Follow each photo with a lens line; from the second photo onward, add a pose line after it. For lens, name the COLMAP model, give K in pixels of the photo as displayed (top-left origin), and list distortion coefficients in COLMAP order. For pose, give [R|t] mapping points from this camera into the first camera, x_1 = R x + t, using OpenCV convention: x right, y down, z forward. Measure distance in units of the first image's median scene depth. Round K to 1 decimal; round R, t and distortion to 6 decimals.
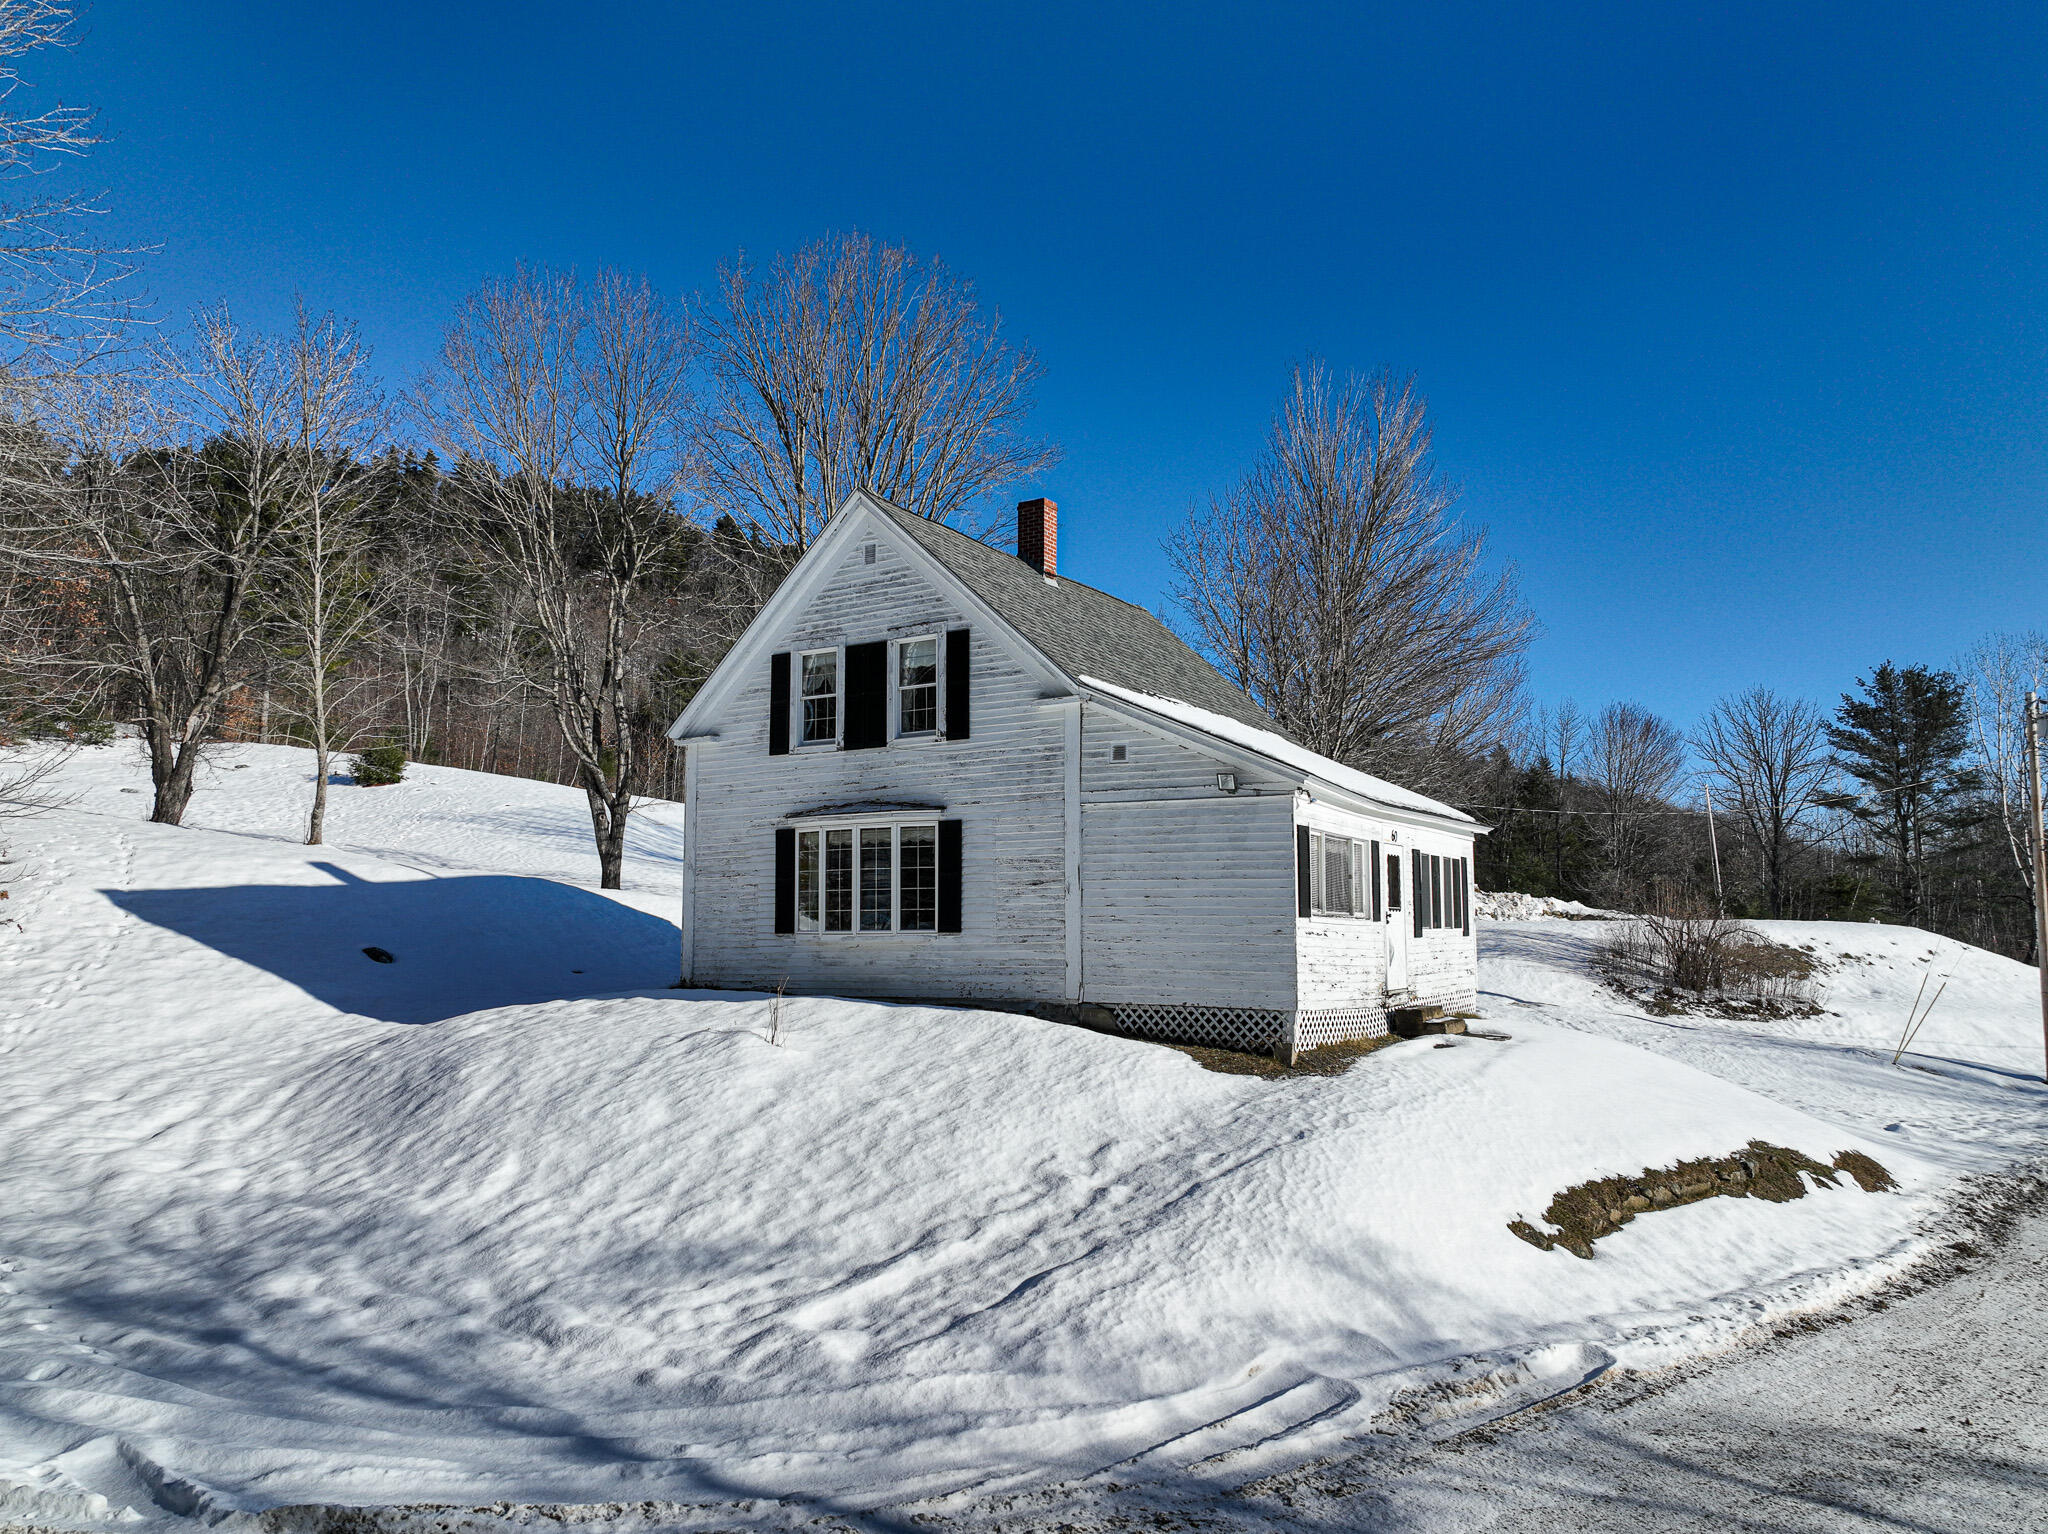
lens RADIAL K [[1438.0, 0, 1021.1], [0, 1438.0, 771.7], [0, 0, 1]] dist [0.002763, 0.013049]
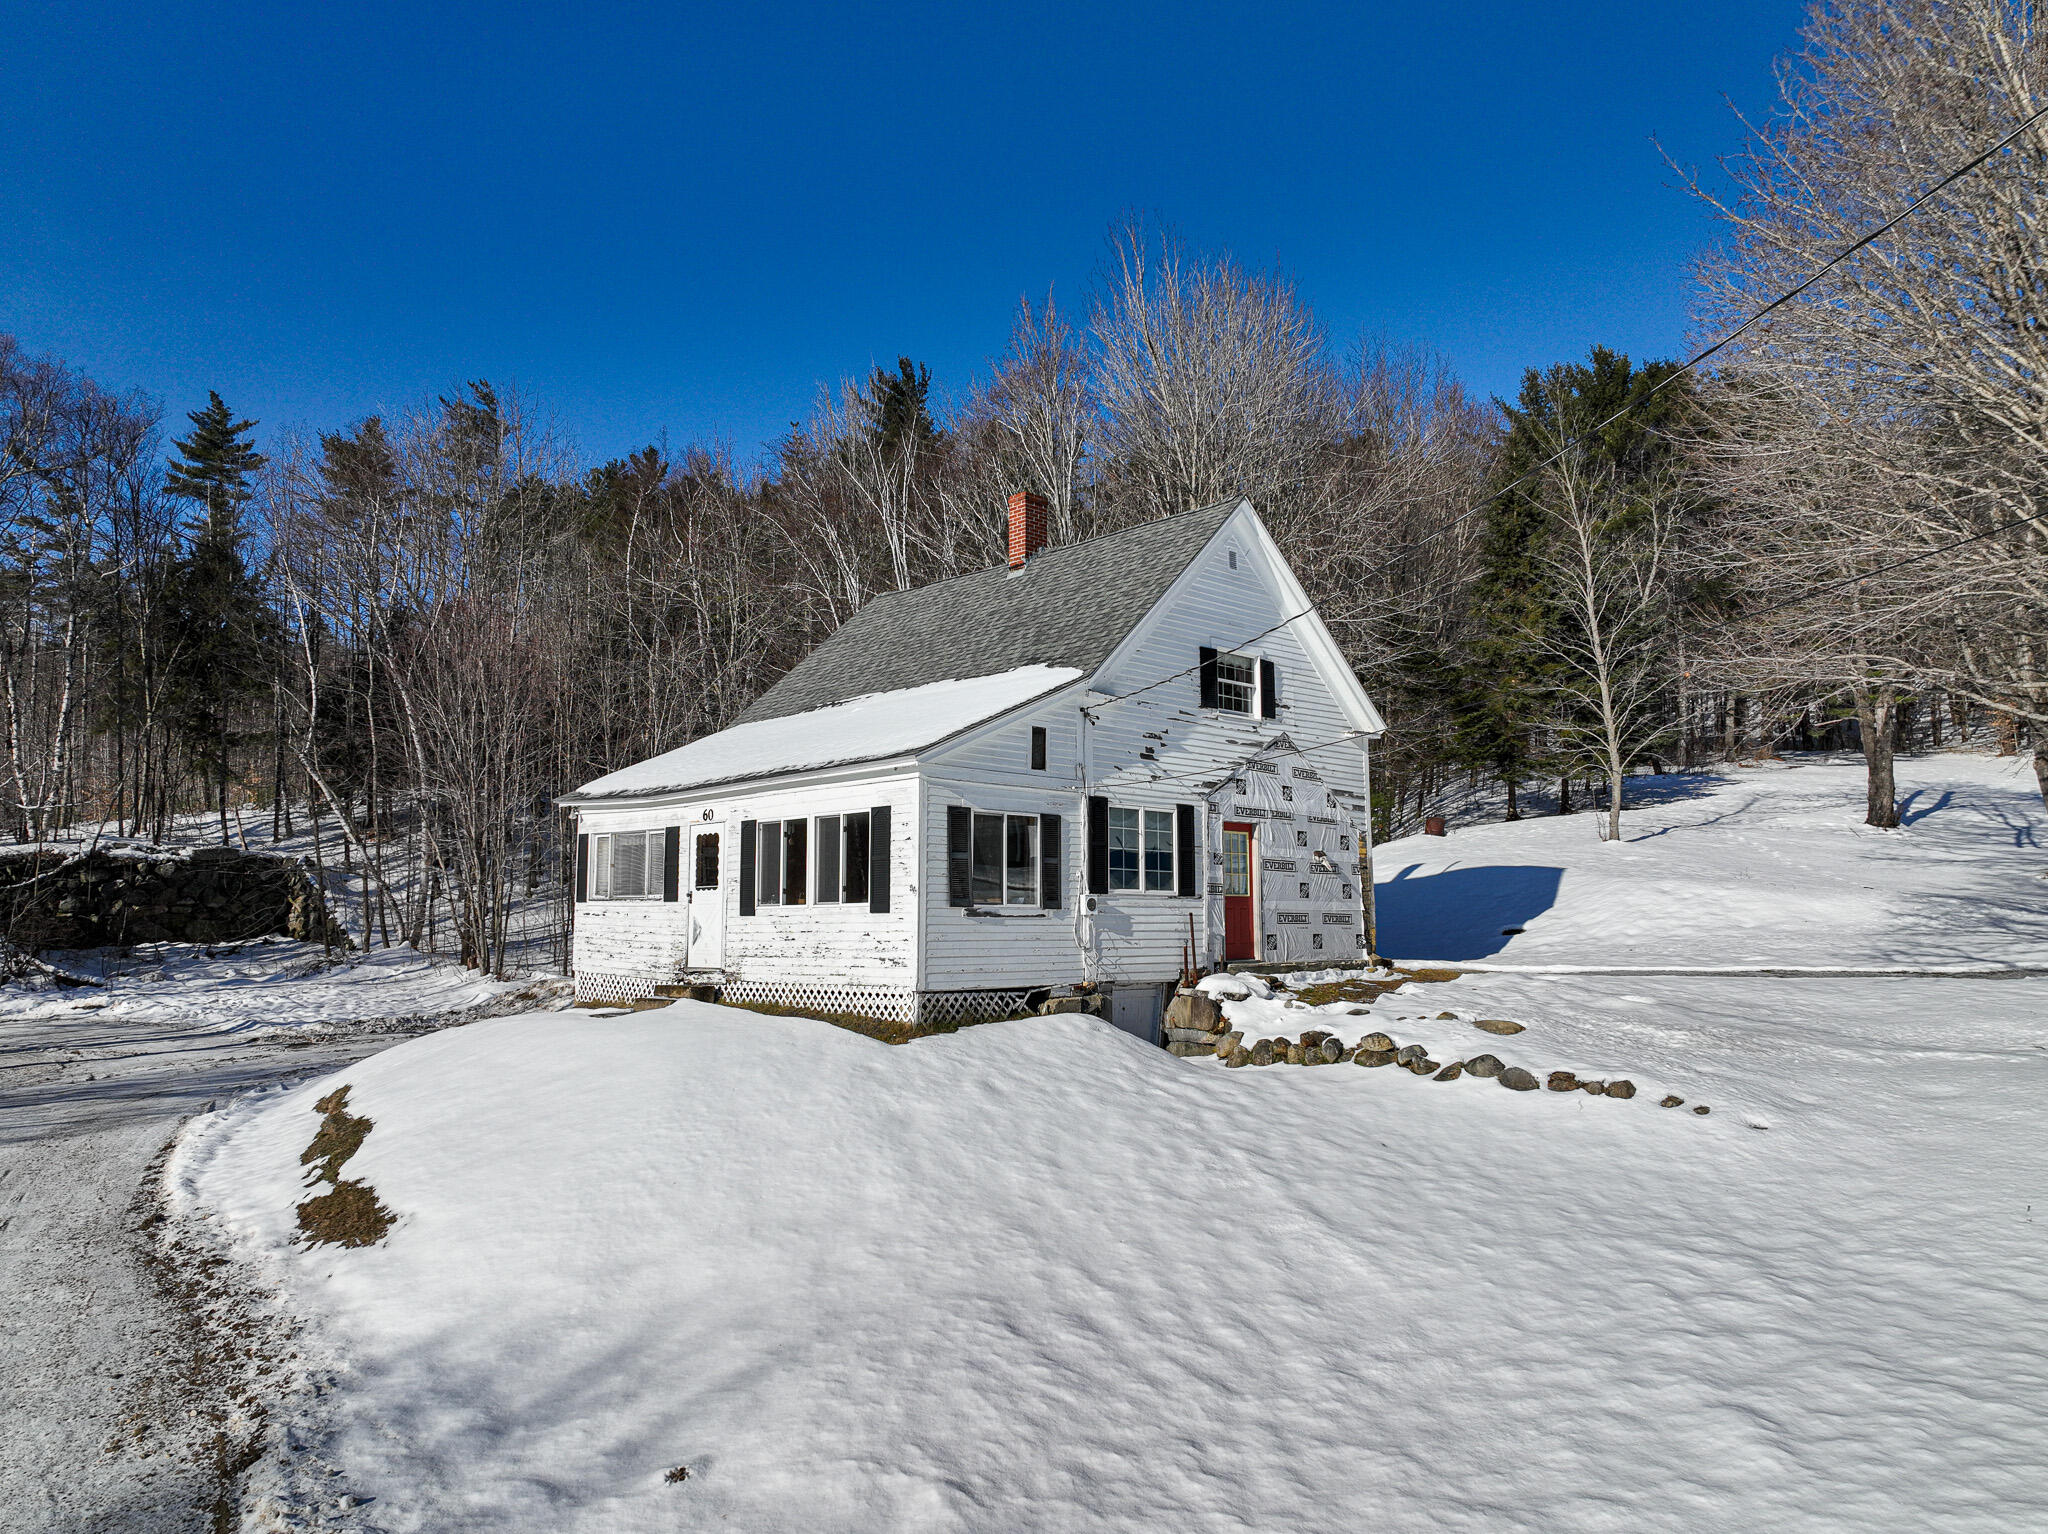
lens RADIAL K [[1438.0, 0, 1023.4], [0, 1438.0, 765.1], [0, 0, 1]] dist [0.002763, 0.013049]
pose [[-0.260202, -0.113466, -0.958864, 1.004799], [0.104691, 0.983901, -0.144838, 0.153882], [0.959862, -0.138072, -0.244134, 1.258637]]
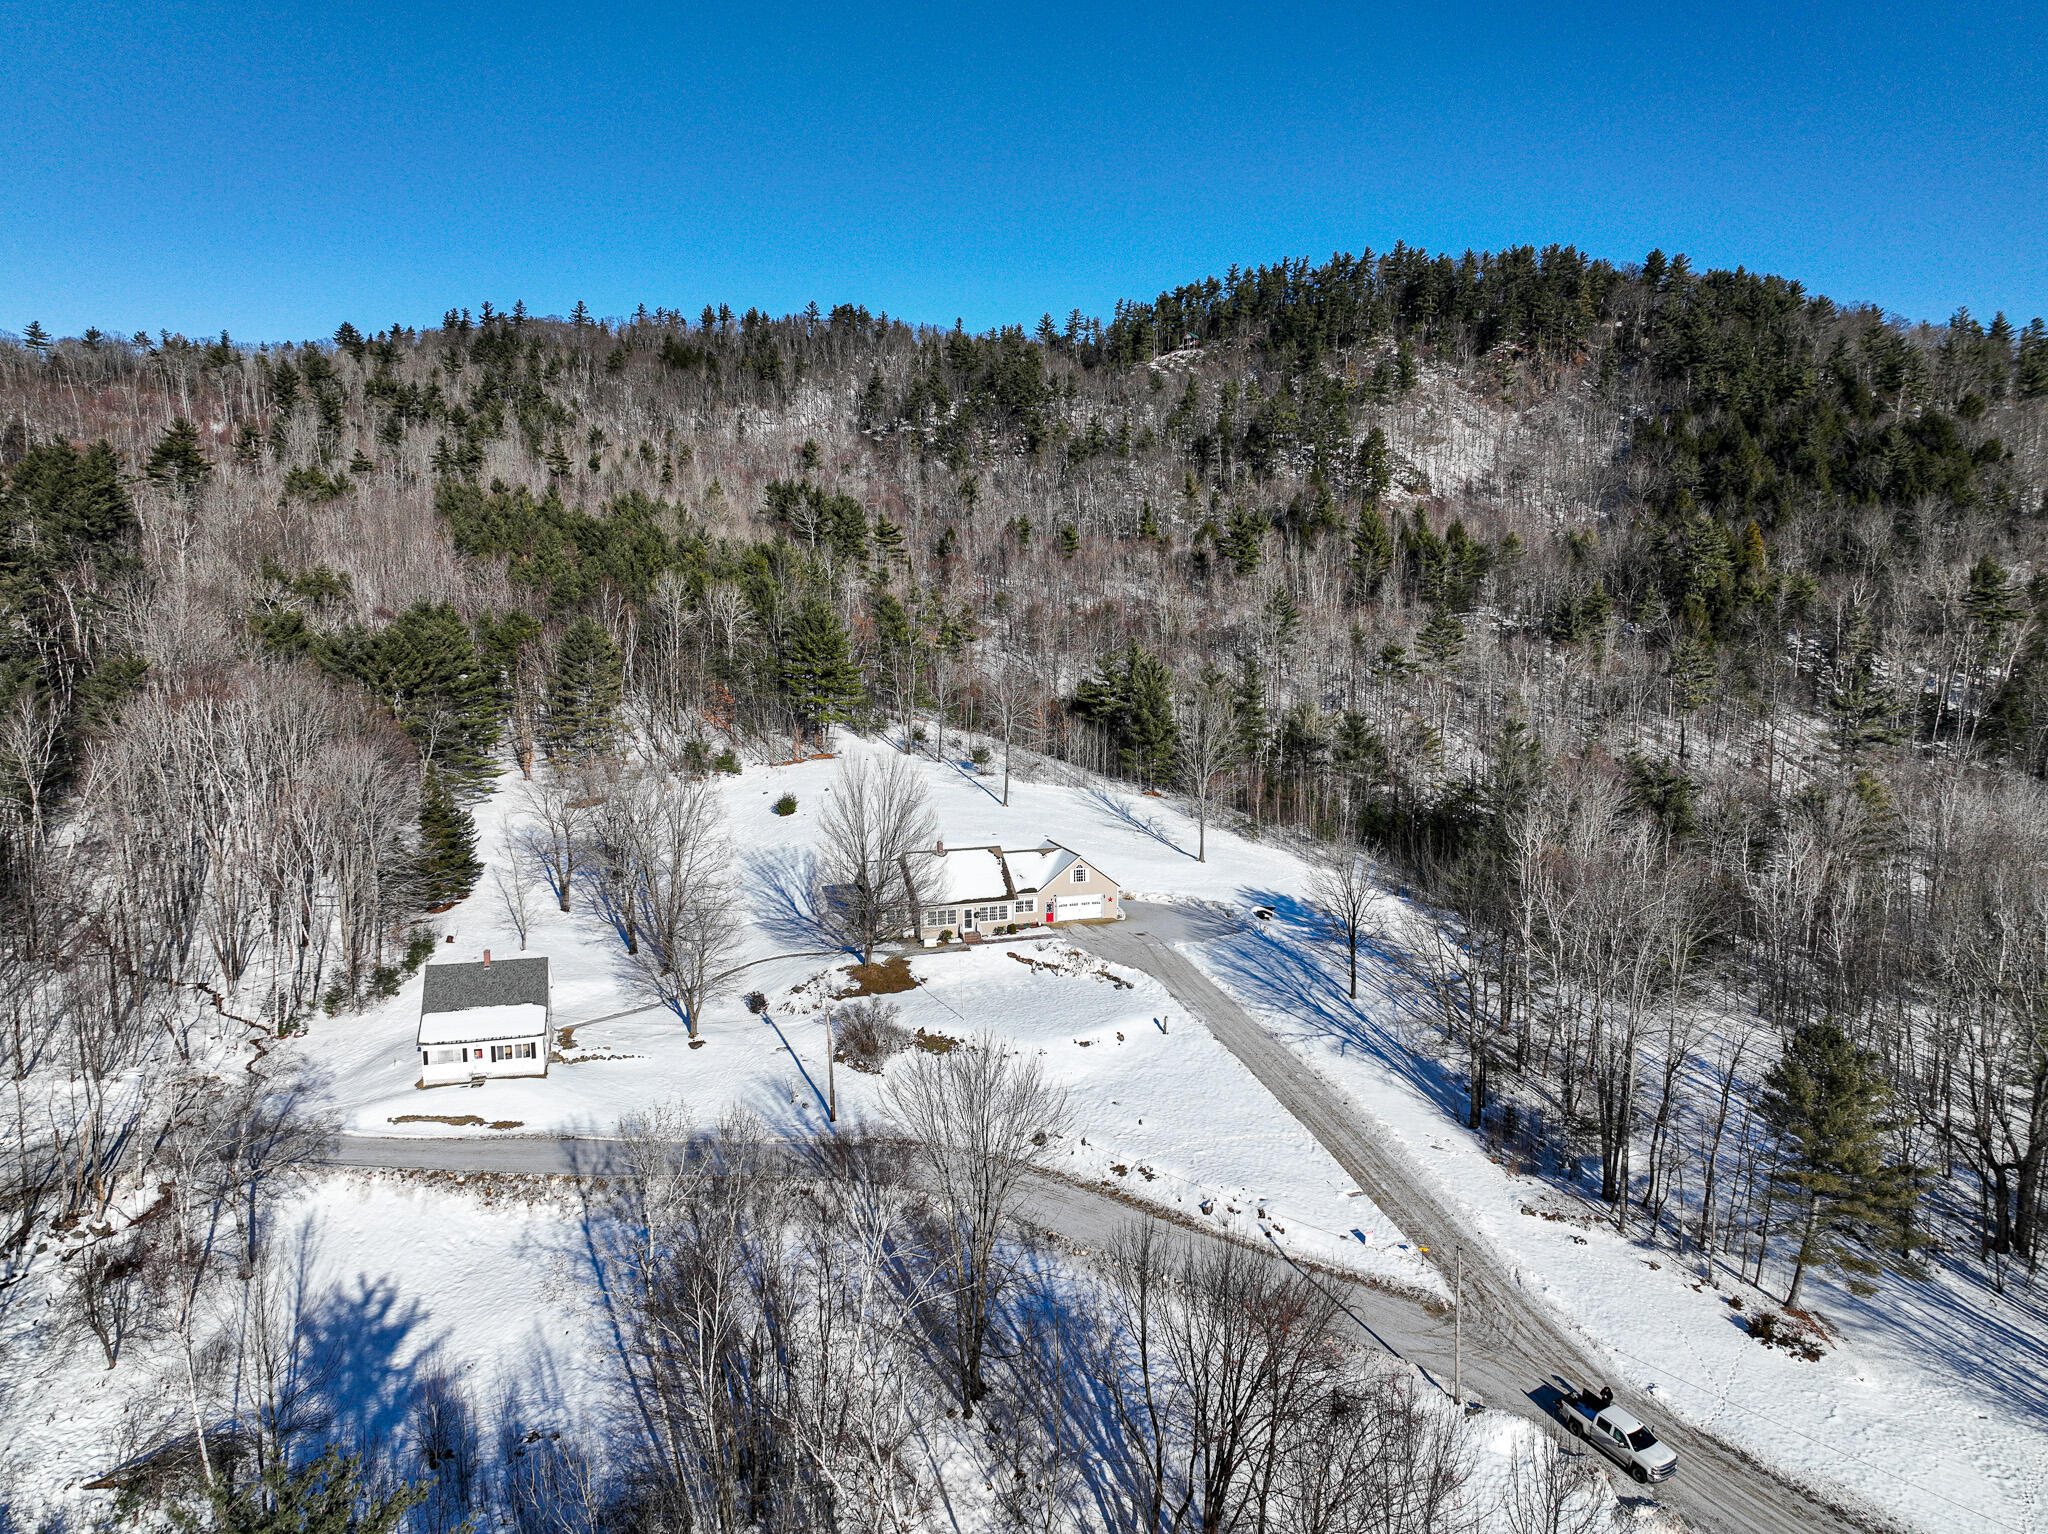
lens RADIAL K [[1438.0, 0, 1025.0], [0, 1438.0, 774.3], [0, 0, 1]] dist [0.002763, 0.013049]
pose [[0.727464, 0.083321, -0.681068, 4.508364], [0.079141, 0.975786, 0.203909, -1.587682], [0.681567, -0.202237, 0.703255, -0.986238]]
